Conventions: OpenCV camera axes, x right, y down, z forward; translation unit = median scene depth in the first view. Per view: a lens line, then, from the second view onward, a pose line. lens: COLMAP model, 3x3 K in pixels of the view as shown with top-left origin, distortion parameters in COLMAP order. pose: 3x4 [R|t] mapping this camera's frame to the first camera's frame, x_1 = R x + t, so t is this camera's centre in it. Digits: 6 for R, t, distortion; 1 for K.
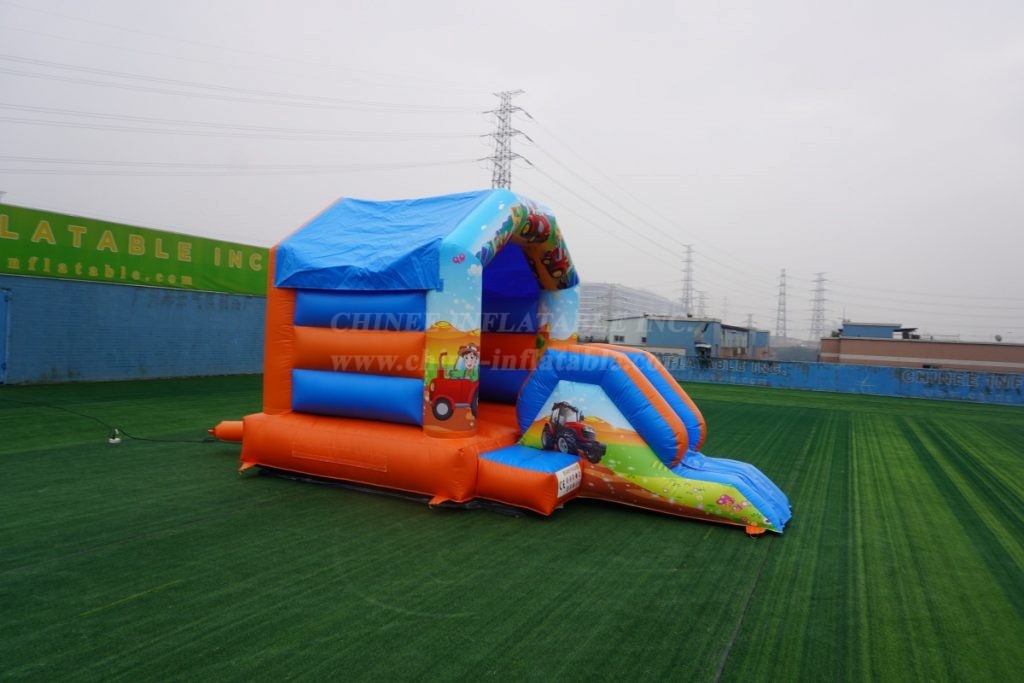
lens RADIAL K [[687.2, 0, 511.1], [0, 687.2, 342.2], [0, 0, 1]] dist [-0.047586, 0.031214]
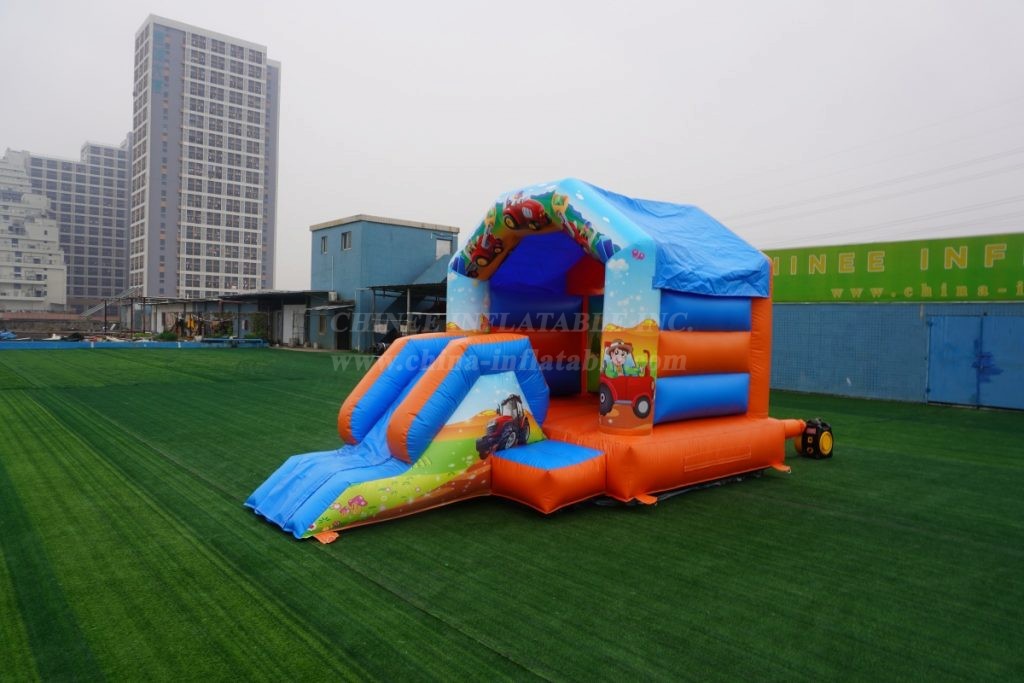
lens RADIAL K [[687.2, 0, 511.1], [0, 687.2, 342.2], [0, 0, 1]] dist [-0.047586, 0.031214]
pose [[-0.384299, -0.029884, -0.922725, 1.109977], [-0.053225, 0.998531, -0.010171, 0.025674], [0.921673, 0.045203, -0.385325, 1.631201]]
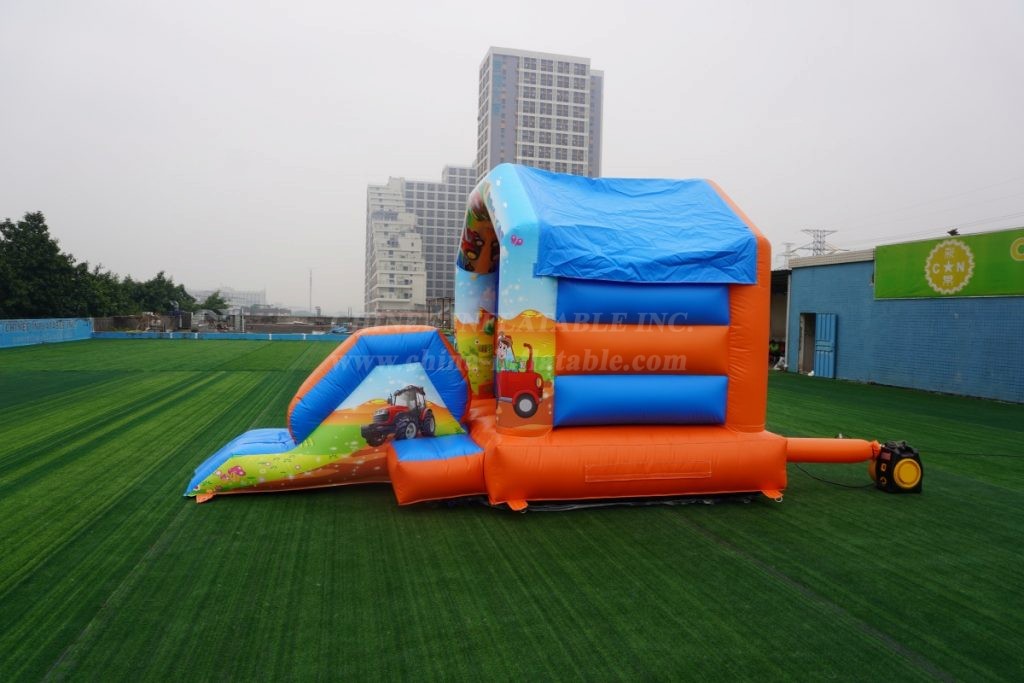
lens RADIAL K [[687.2, 0, 511.1], [0, 687.2, 342.2], [0, 0, 1]] dist [-0.047586, 0.031214]
pose [[-0.761828, -0.037754, -0.646678, 0.726574], [-0.067282, 0.997512, 0.021027, -0.003261], [0.644276, 0.059529, -0.762473, 2.112296]]
